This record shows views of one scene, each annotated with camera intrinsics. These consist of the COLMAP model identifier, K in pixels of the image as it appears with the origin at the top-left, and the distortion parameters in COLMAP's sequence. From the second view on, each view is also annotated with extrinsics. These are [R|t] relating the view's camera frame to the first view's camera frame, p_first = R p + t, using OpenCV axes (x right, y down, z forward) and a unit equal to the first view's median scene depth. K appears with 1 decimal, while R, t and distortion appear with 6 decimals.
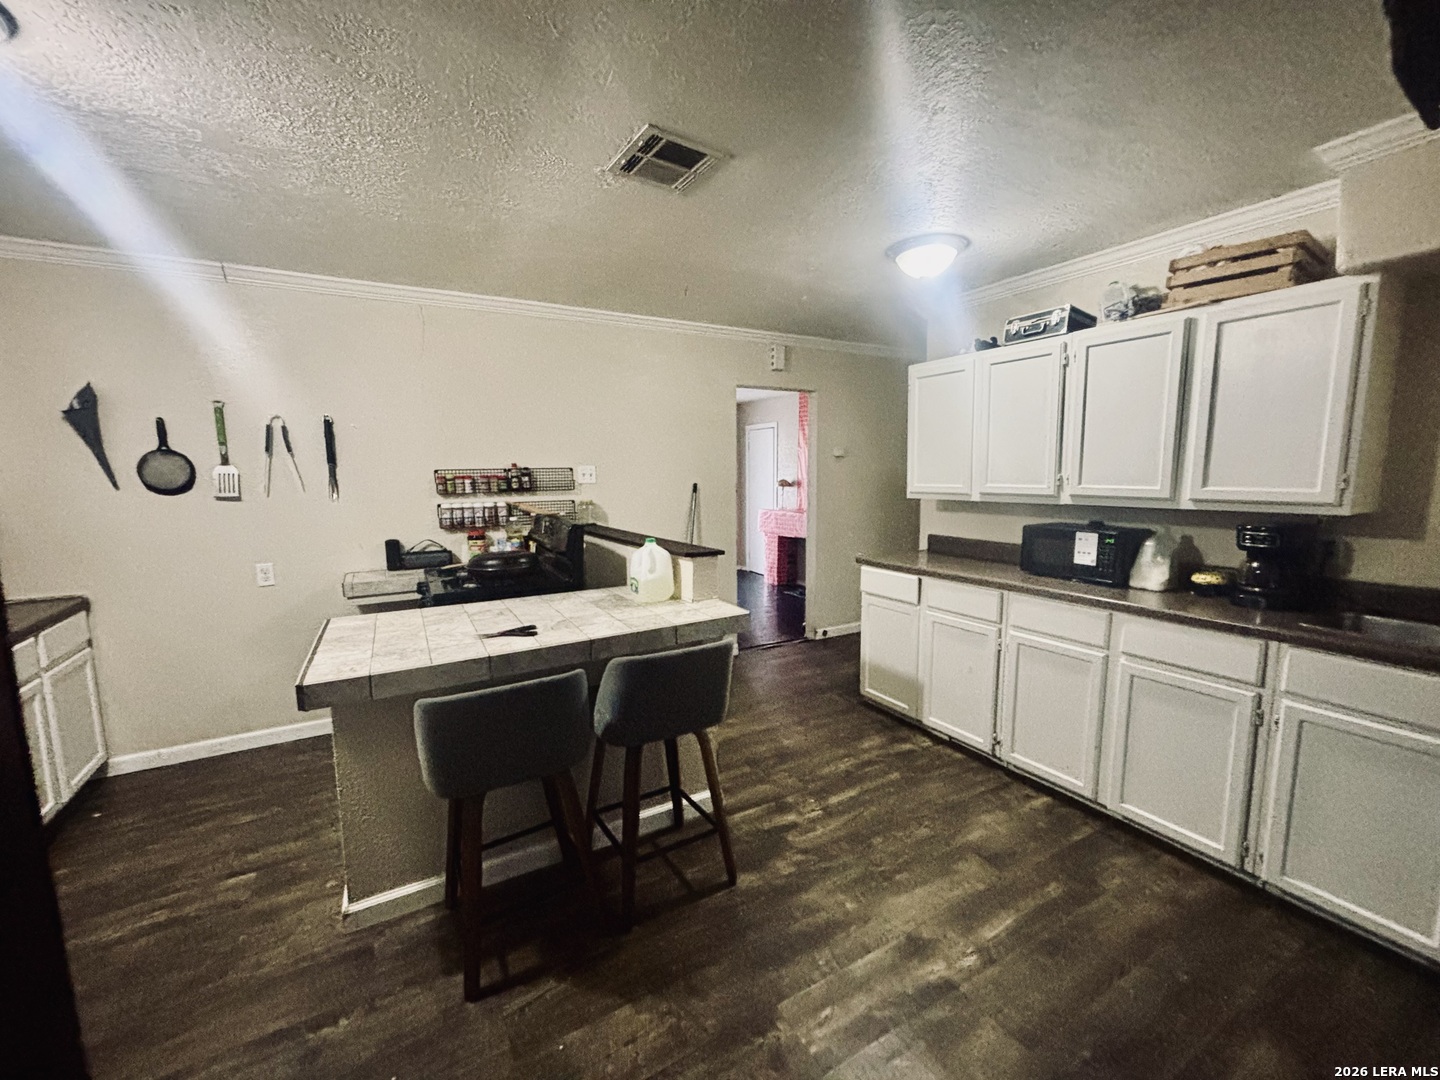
lens RADIAL K [[580.9, 0, 715.1], [0, 580.9, 544.0], [0, 0, 1]] dist [0.003686, 0.000072]
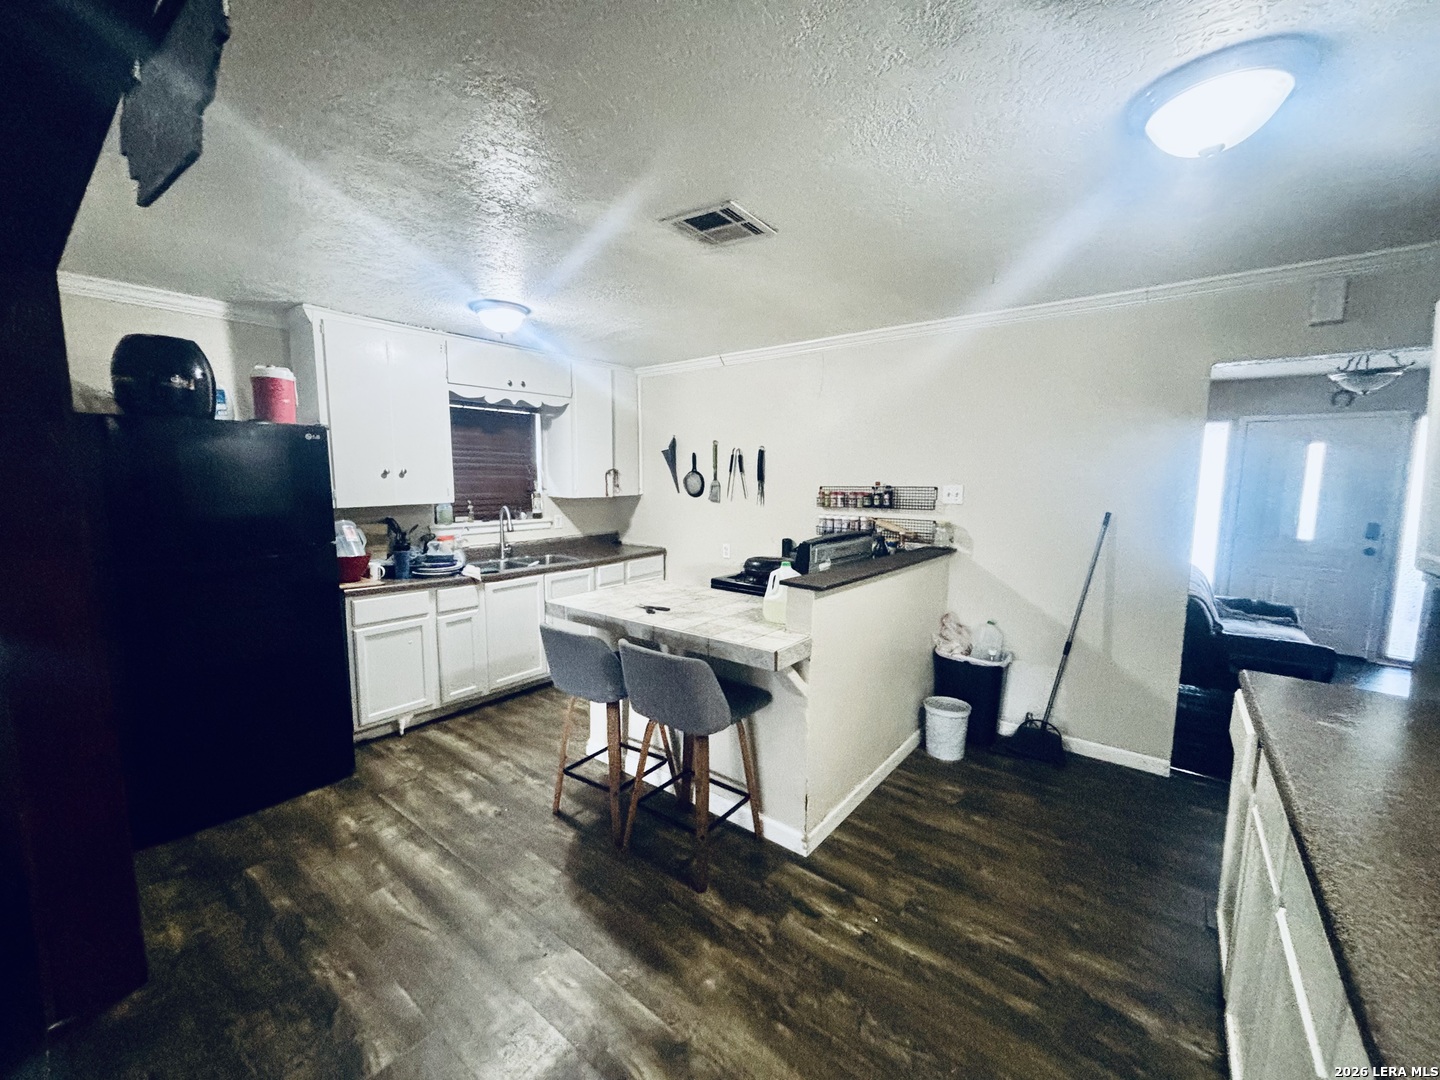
lens RADIAL K [[580.9, 0, 715.0], [0, 580.9, 541.1], [0, 0, 1]] dist [0.003686, 0.000072]
pose [[0.376498, 0.116736, -0.919033, 0.666571], [-0.123399, 0.989509, 0.075135, -0.091790], [0.918162, 0.085120, 0.386953, 0.398099]]
